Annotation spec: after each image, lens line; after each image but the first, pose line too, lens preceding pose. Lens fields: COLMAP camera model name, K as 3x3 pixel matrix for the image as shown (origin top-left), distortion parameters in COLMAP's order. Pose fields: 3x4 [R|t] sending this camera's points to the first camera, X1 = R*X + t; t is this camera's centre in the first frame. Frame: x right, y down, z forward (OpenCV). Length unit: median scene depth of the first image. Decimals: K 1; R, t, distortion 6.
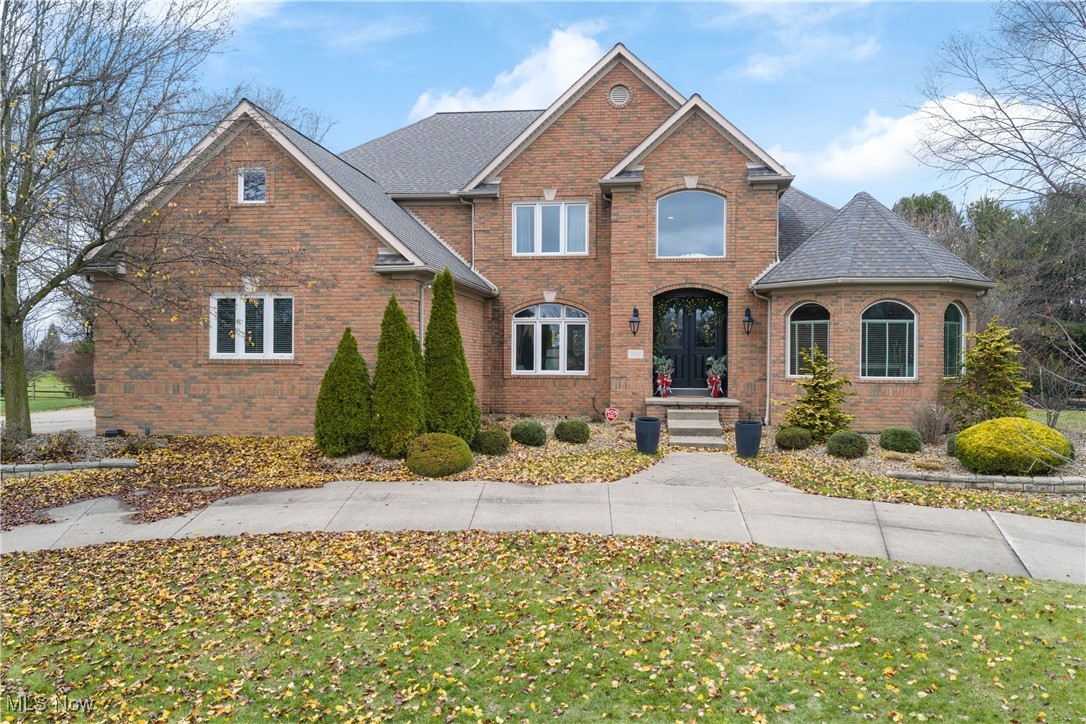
lens RADIAL K [[886.8, 0, 541.1], [0, 886.8, 361.3], [0, 0, 1]] dist [-0.004418, -0.001910]
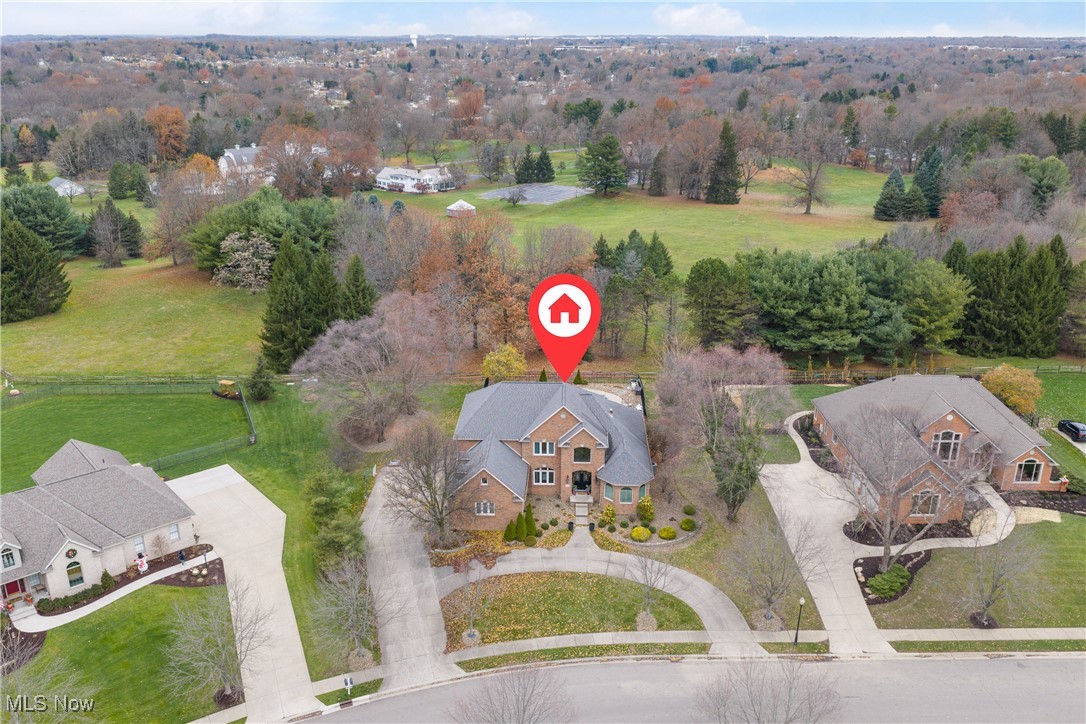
lens RADIAL K [[897.8, 0, 542.1], [0, 897.8, 361.5], [0, 0, 1]] dist [0.008095, -0.002736]
pose [[0.995808, -0.030875, 0.086098, -0.403666], [0.000358, 0.942614, 0.333885, -2.275167], [-0.091466, -0.332454, 0.938674, -3.089581]]
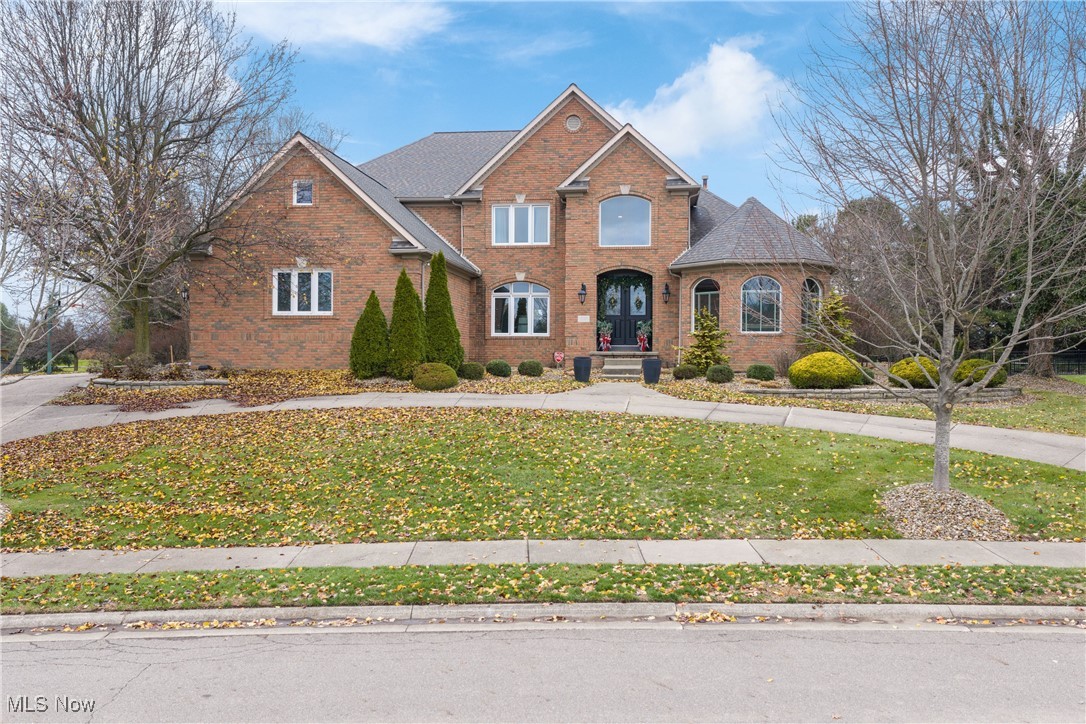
lens RADIAL K [[897.8, 0, 546.8], [0, 897.8, 363.4], [0, 0, 1]] dist [0.008095, -0.002736]
pose [[0.999985, 0.000225, 0.005547, 0.054765], [-0.000223, 1.000000, -0.000338, 0.074010], [-0.005547, 0.000337, 0.999985, -0.432550]]
